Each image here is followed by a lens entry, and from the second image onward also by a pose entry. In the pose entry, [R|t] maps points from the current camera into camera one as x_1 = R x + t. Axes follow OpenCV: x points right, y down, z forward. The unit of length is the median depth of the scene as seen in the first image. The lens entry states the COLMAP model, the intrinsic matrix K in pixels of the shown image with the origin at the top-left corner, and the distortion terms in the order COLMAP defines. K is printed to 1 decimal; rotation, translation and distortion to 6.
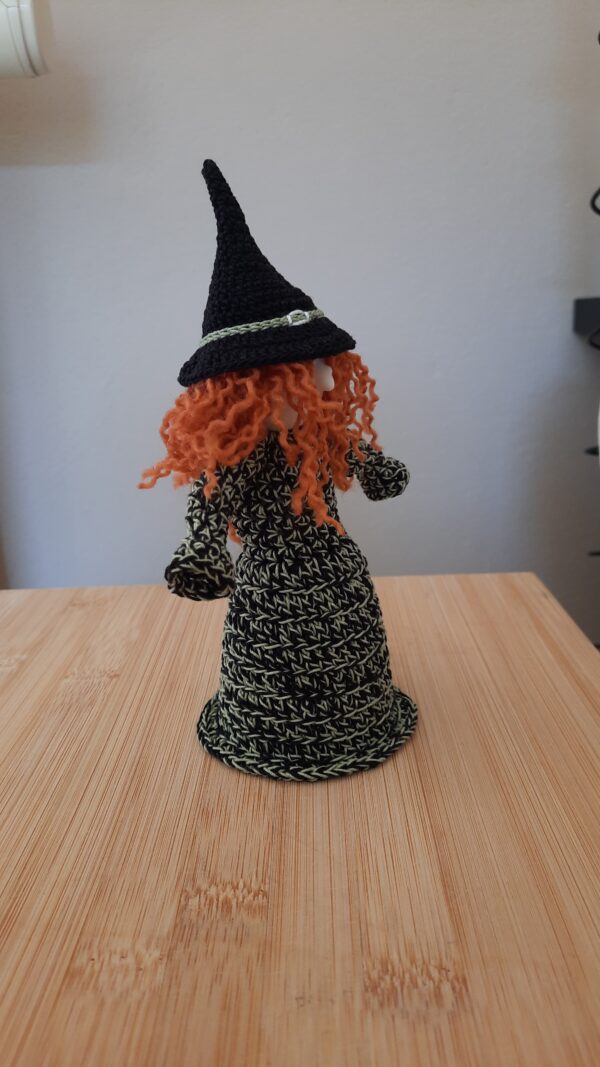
lens RADIAL K [[752.7, 0, 293.8], [0, 752.7, 538.1], [0, 0, 1]] dist [0.002584, 0.004289]
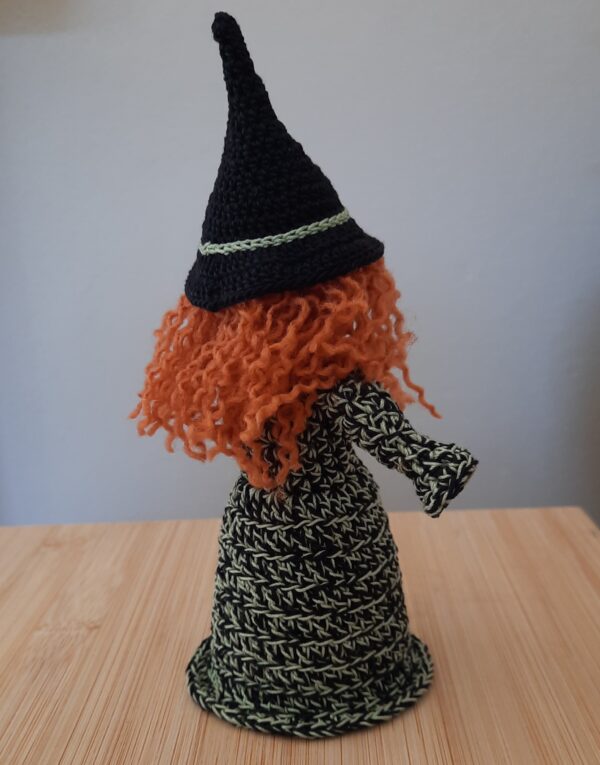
lens RADIAL K [[592.6, 0, 304.7], [0, 592.6, 382.2], [0, 0, 1]] dist [0.005350, -0.003220]
pose [[0.999997, -0.001126, -0.002327, 0.004819], [0.001141, 0.999978, 0.006559, -0.102202], [0.002320, -0.006562, 0.999976, 0.322729]]
